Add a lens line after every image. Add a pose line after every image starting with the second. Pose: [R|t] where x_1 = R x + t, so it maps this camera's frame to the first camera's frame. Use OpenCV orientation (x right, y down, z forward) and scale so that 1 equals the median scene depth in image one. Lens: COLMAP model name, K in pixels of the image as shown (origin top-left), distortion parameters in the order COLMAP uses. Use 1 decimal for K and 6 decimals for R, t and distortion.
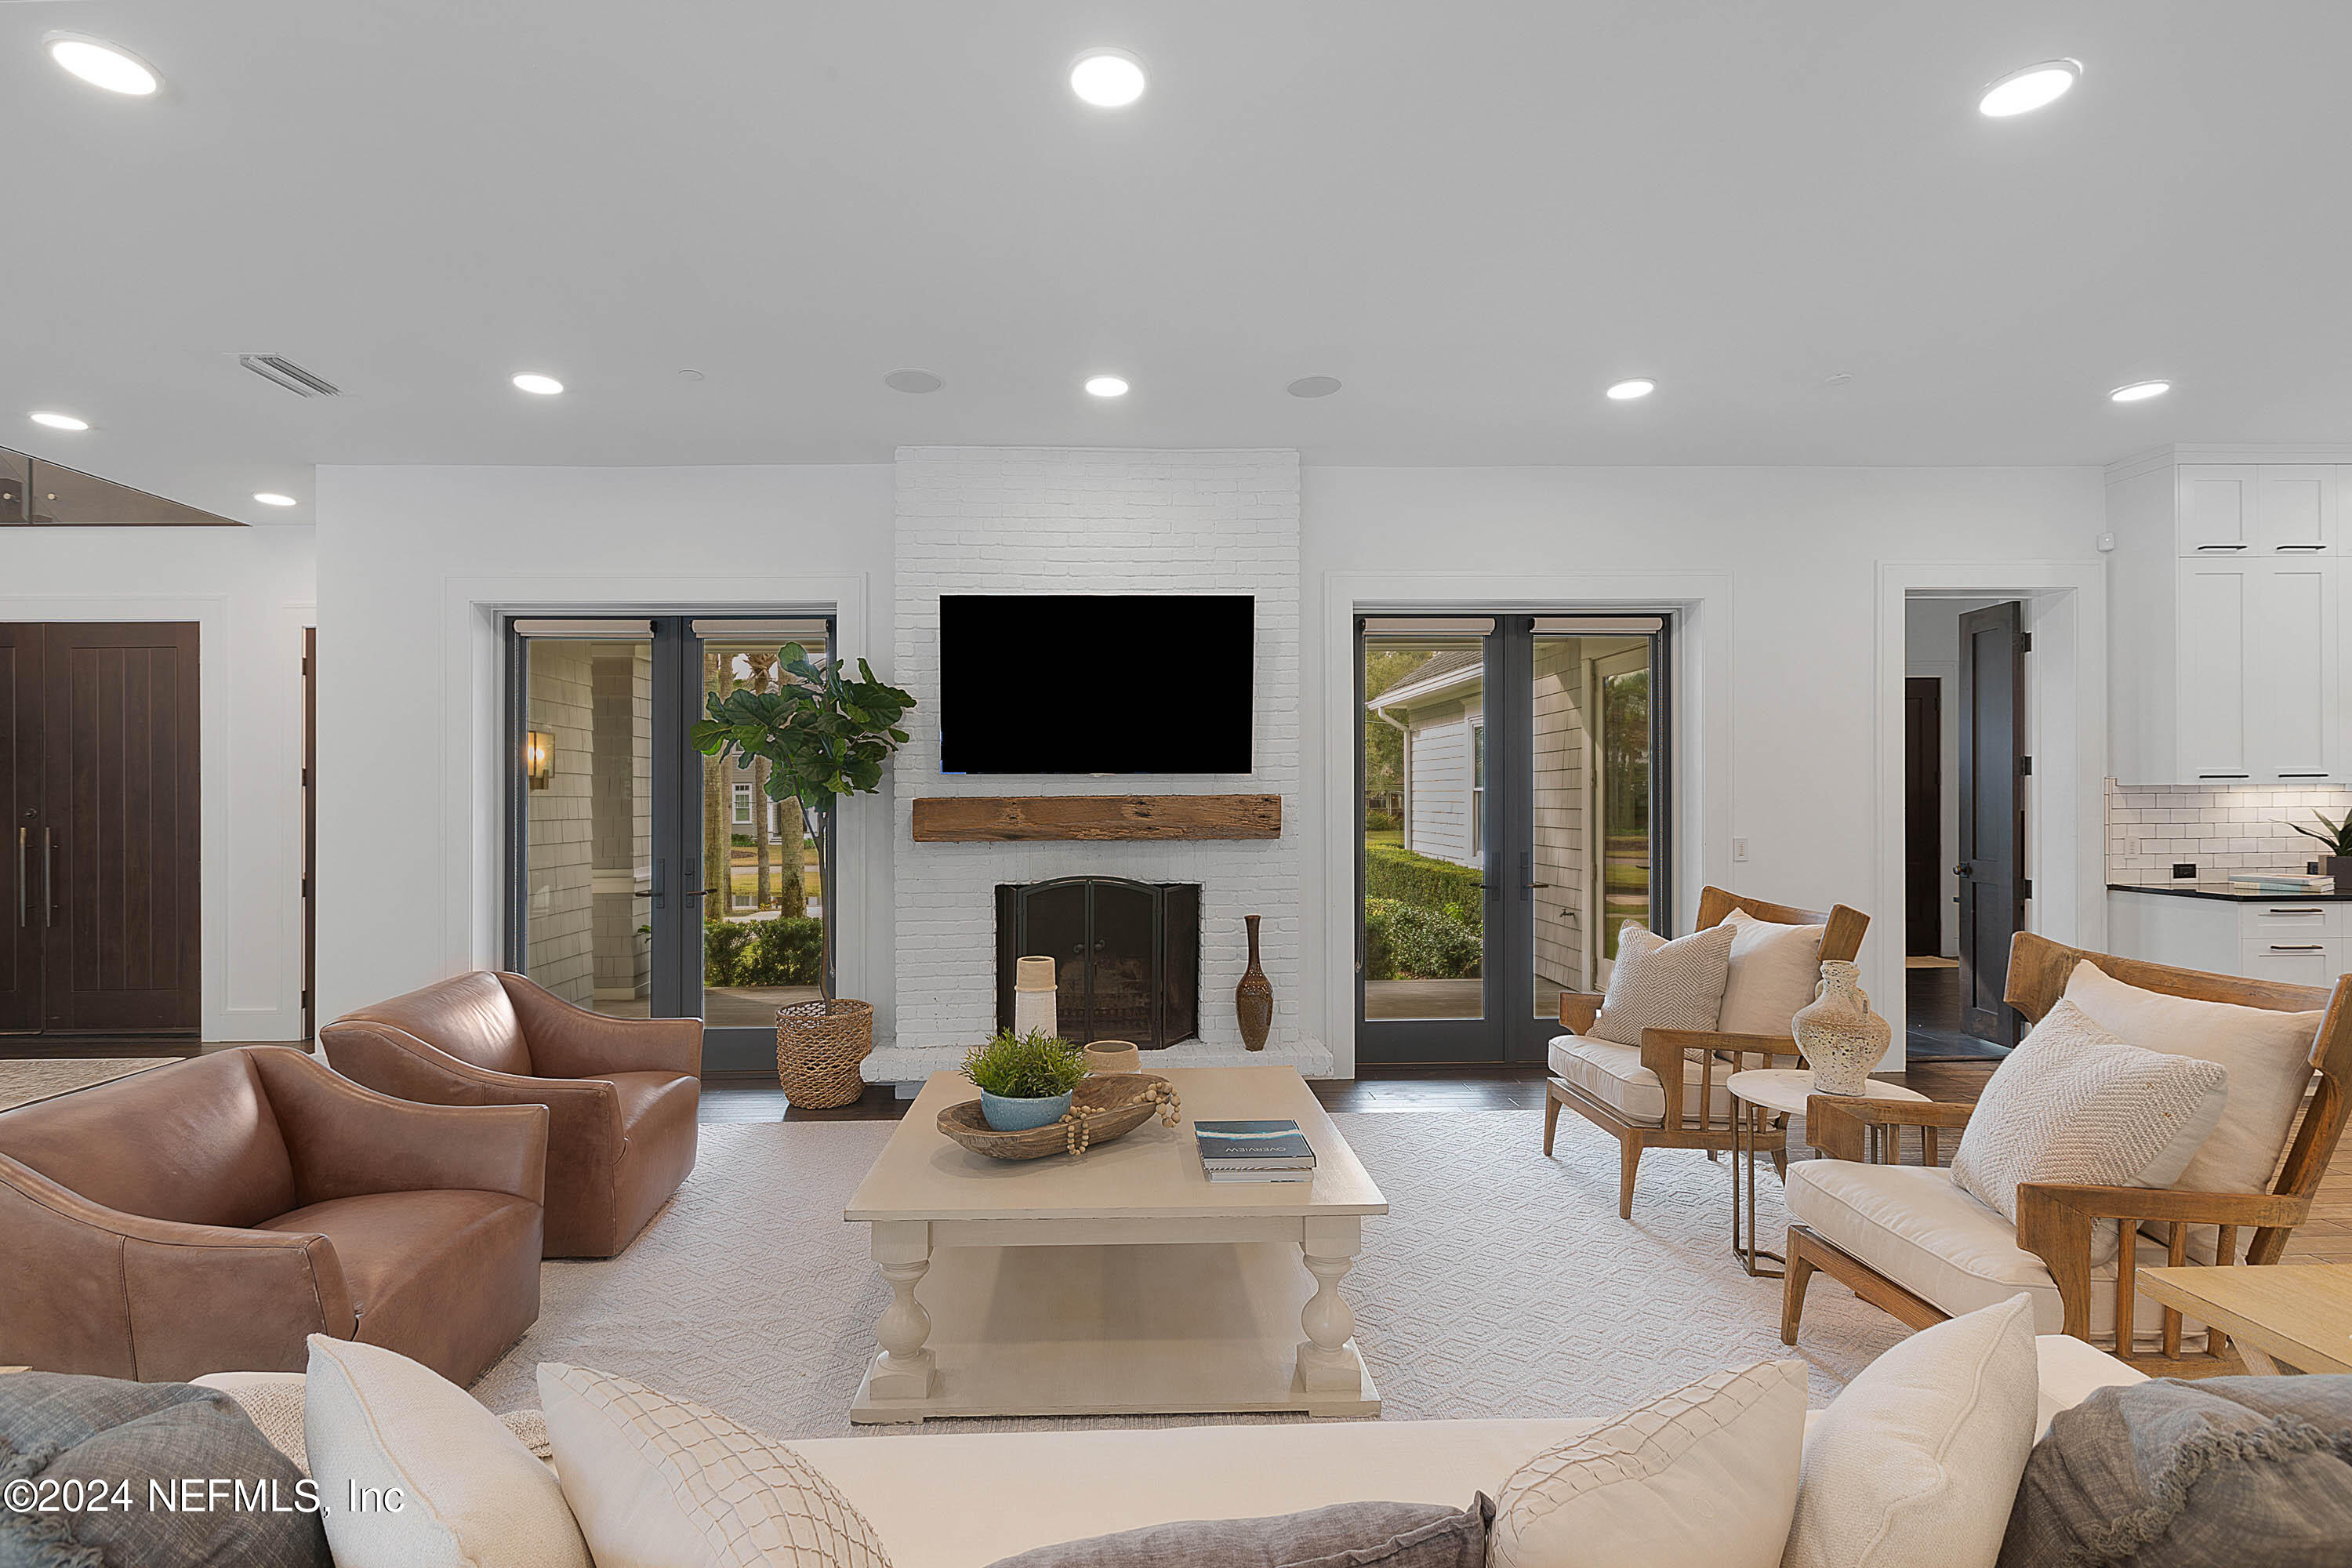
lens RADIAL K [[1053.1, 0, 1161.5], [0, 1053.1, 789.7], [0, 0, 1]] dist [-0.001228, 0.000427]
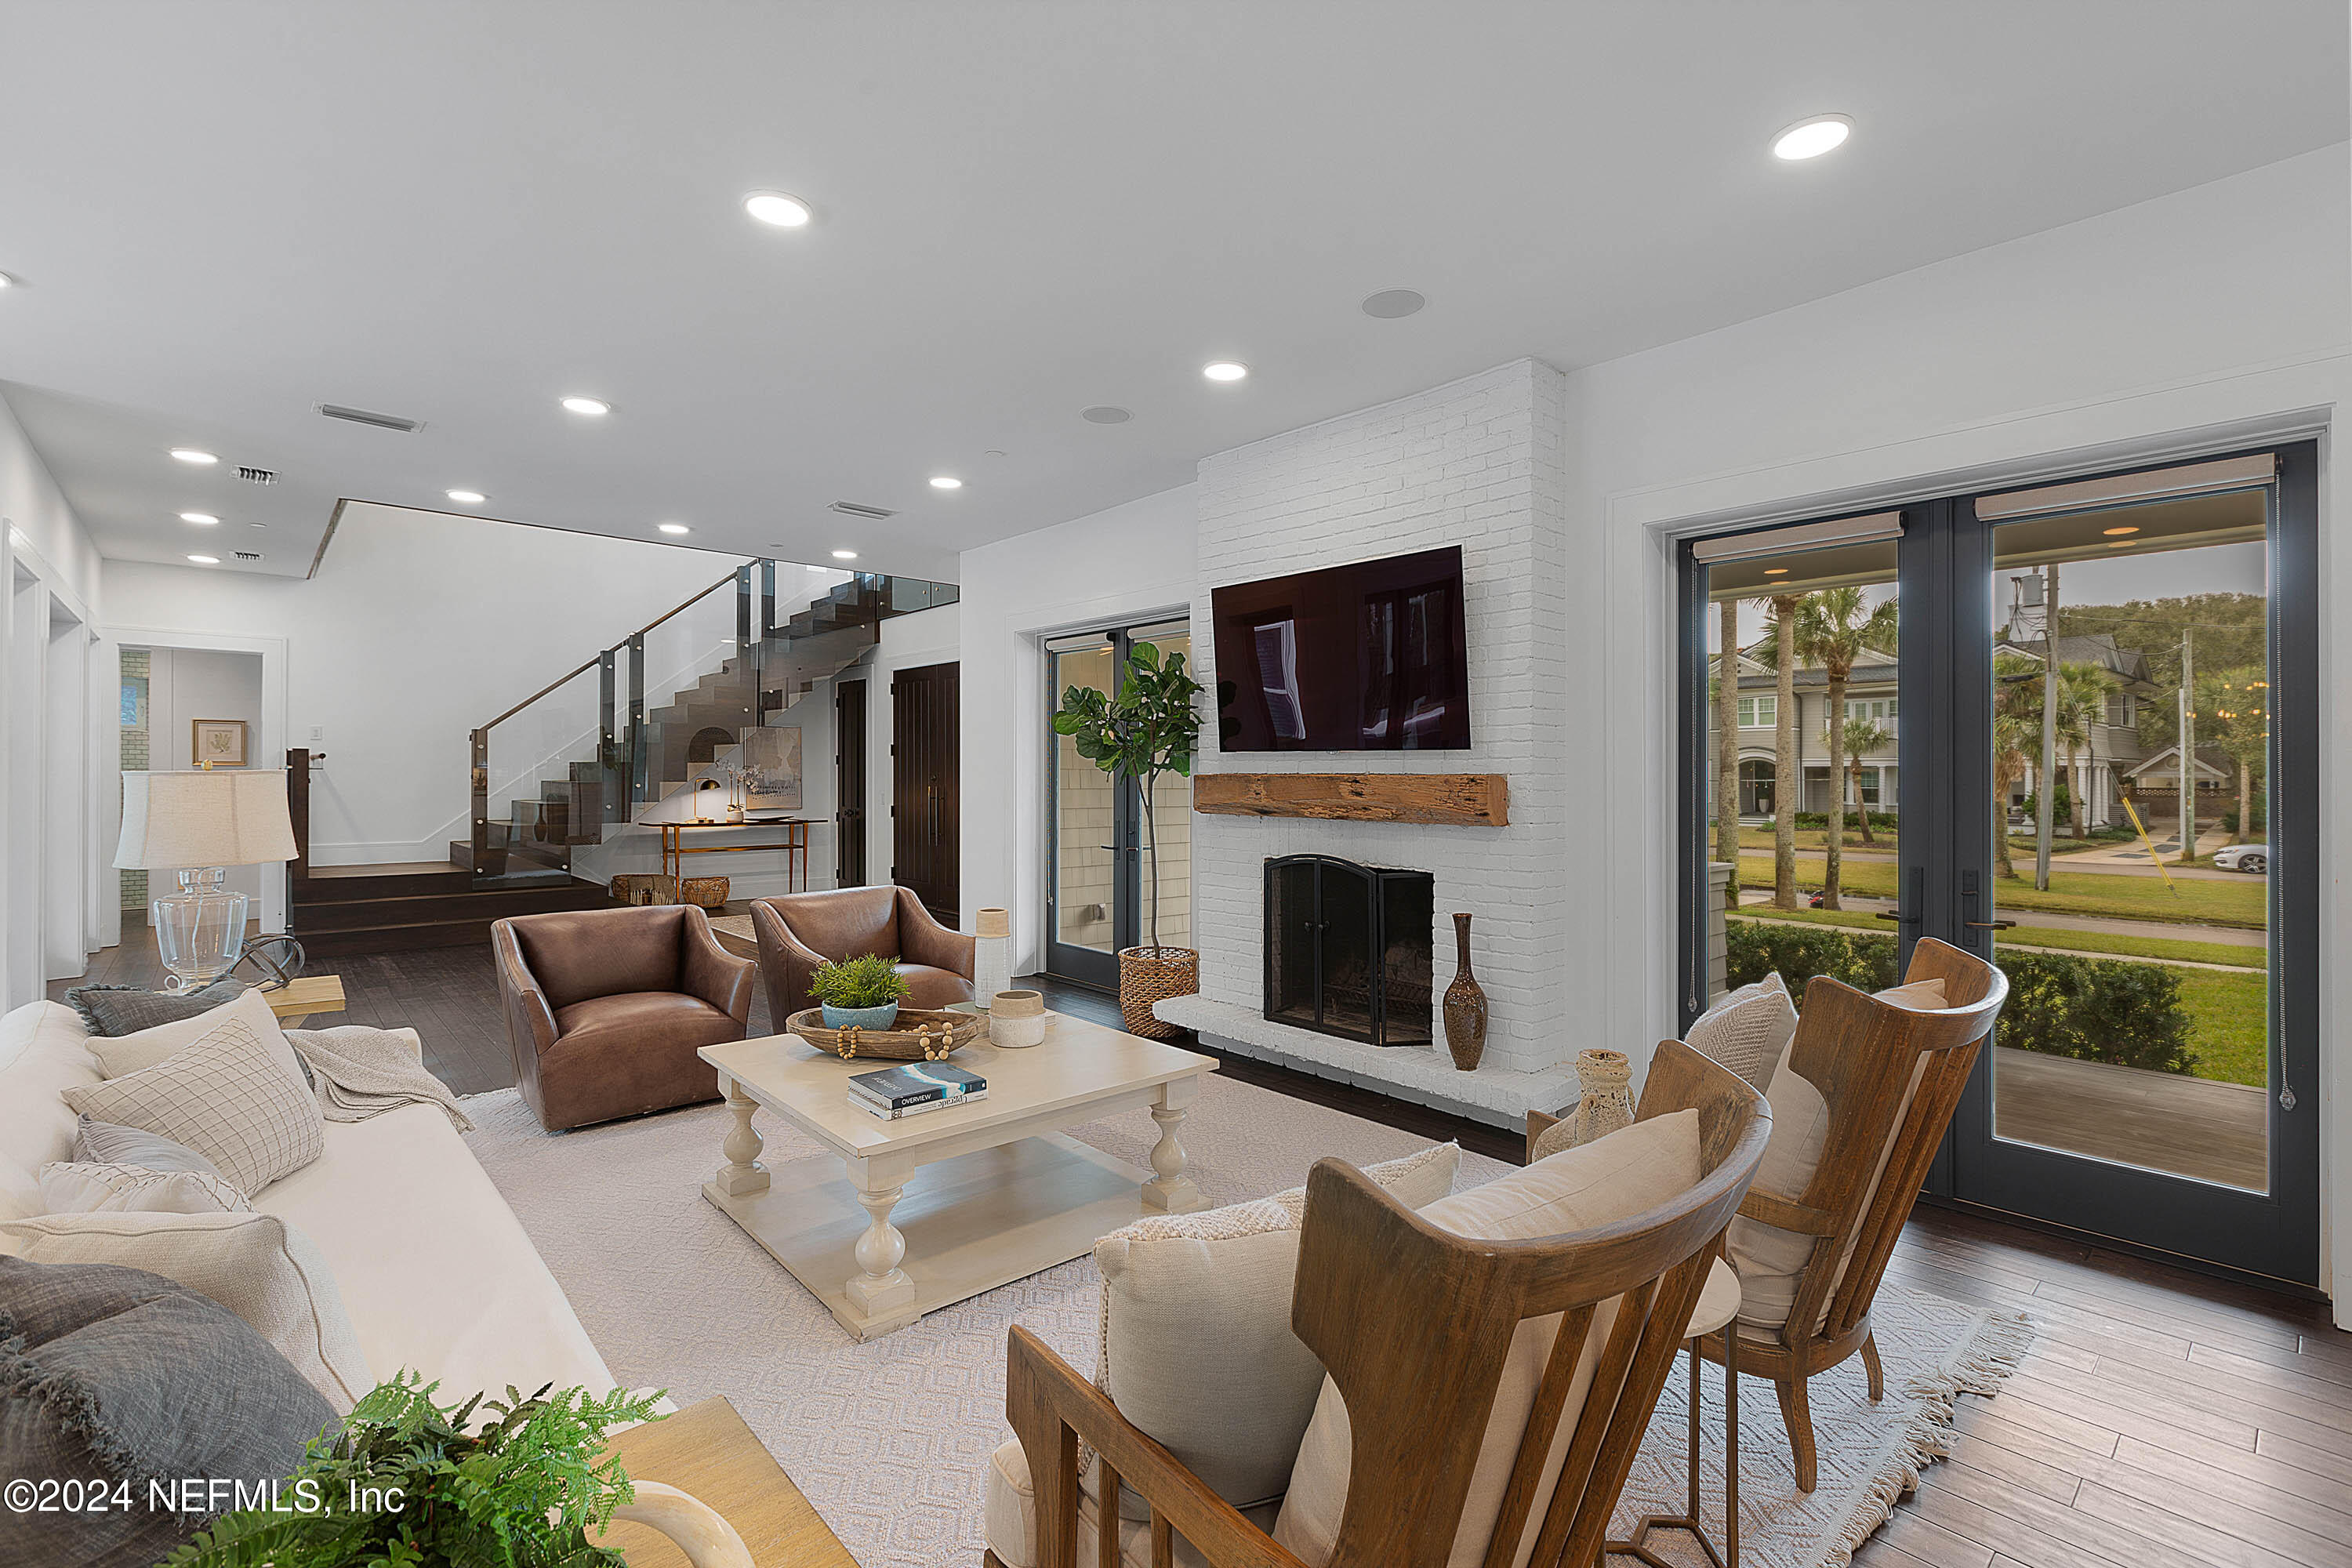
lens RADIAL K [[1053.1, 0, 1167.6], [0, 1053.1, 770.5], [0, 0, 1]] dist [-0.001228, 0.000427]
pose [[0.636916, 0.008927, -0.770882, 0.597972], [-0.010718, 0.999939, 0.002724, 0.001908], [0.770859, 0.006528, 0.636973, 0.259714]]
